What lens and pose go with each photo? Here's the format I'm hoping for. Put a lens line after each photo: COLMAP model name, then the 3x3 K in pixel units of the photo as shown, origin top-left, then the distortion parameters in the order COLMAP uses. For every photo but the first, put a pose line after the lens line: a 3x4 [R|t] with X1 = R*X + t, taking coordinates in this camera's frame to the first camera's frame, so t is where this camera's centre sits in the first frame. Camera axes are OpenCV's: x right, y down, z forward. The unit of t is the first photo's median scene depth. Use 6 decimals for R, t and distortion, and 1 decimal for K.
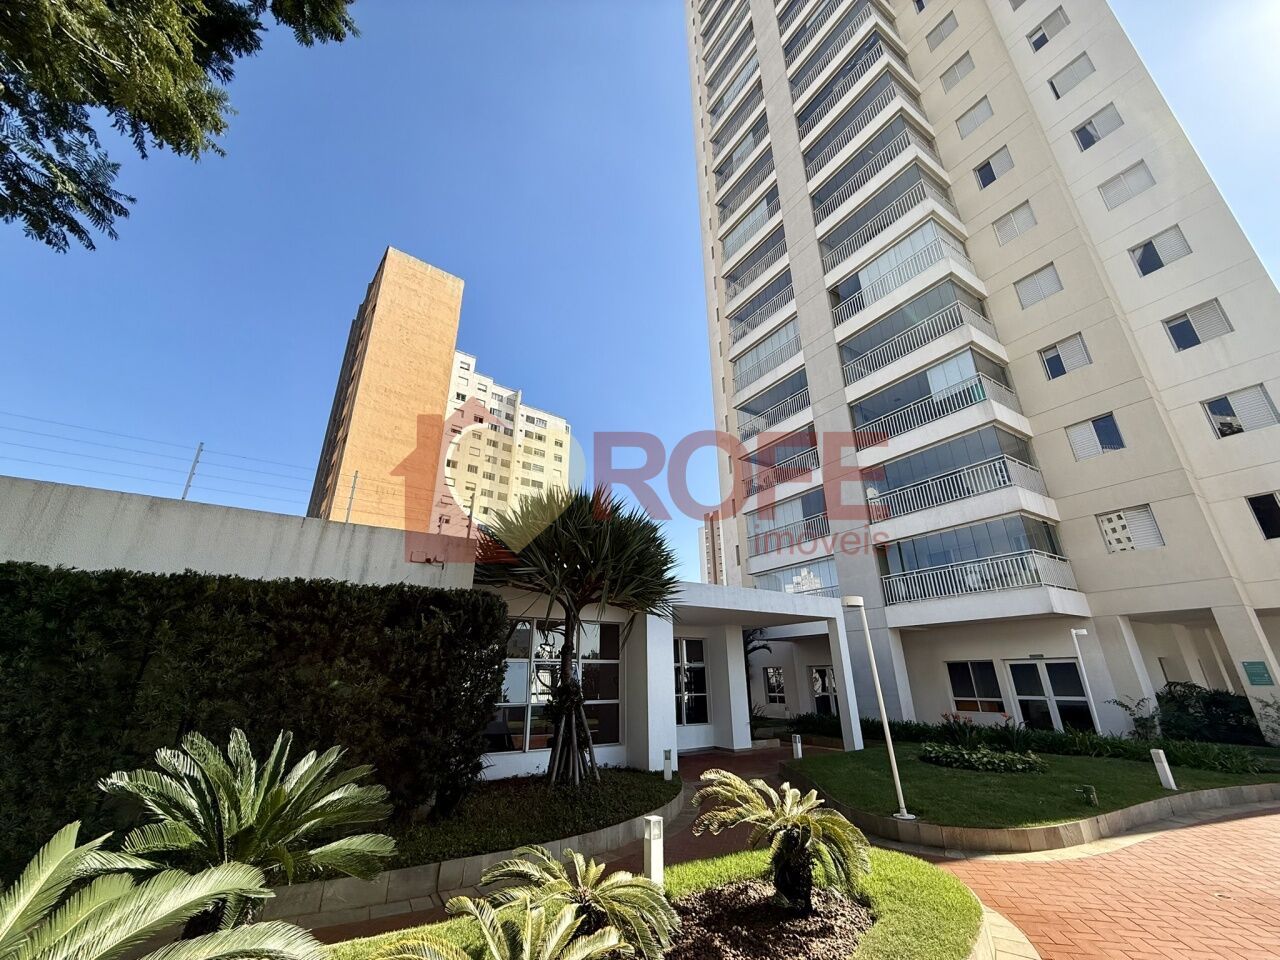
lens RADIAL K [[508.2, 0, 639.0], [0, 508.2, 477.0], [0, 0, 1]] dist [-0.000337, 0.000331]
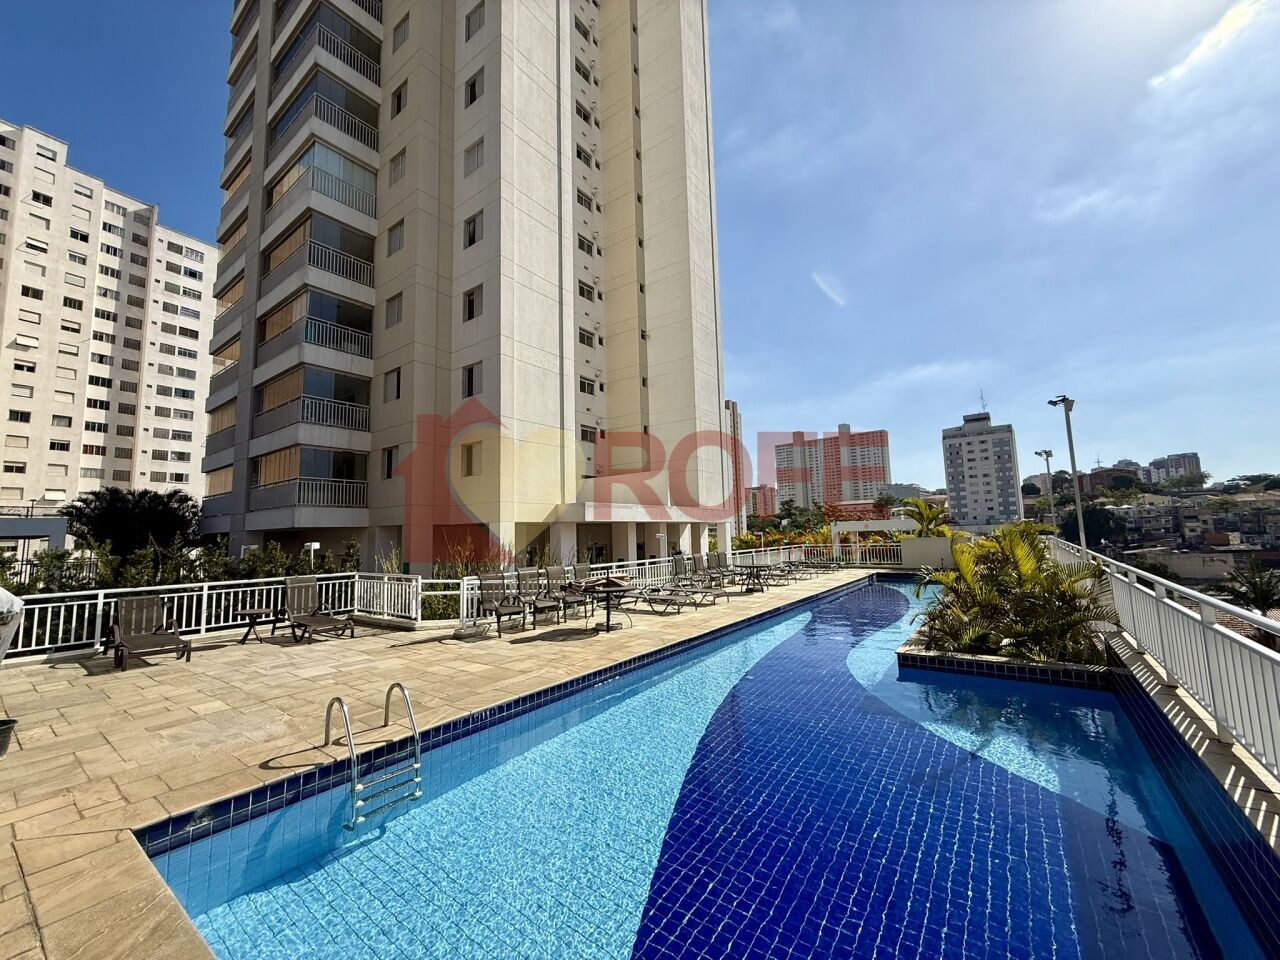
lens RADIAL K [[508.2, 0, 636.3], [0, 508.2, 472.3], [0, 0, 1]] dist [-0.000337, 0.000331]
pose [[0.932327, 0.028216, 0.360514, 8.820272], [-0.118663, 0.965619, 0.231300, -2.099325], [-0.341593, -0.258427, 0.903620, -2.814681]]
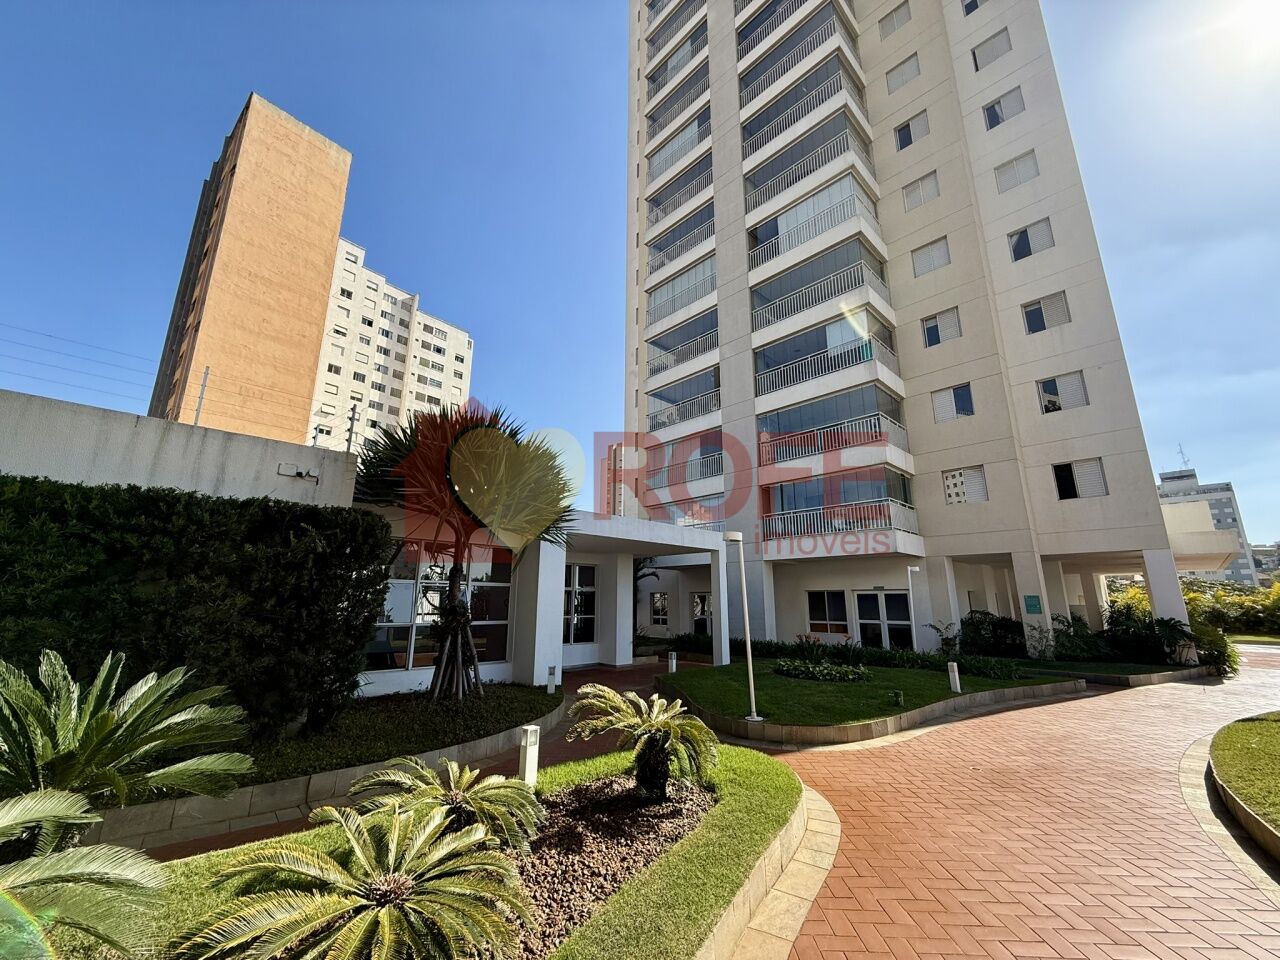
lens RADIAL K [[508.2, 0, 638.9], [0, 508.2, 477.0], [0, 0, 1]] dist [-0.000337, 0.000331]
pose [[0.979701, 0.061649, 0.190751, 0.005580], [-0.087203, 0.987854, 0.128611, -0.001086], [-0.180505, -0.142635, 0.973177, -0.000171]]
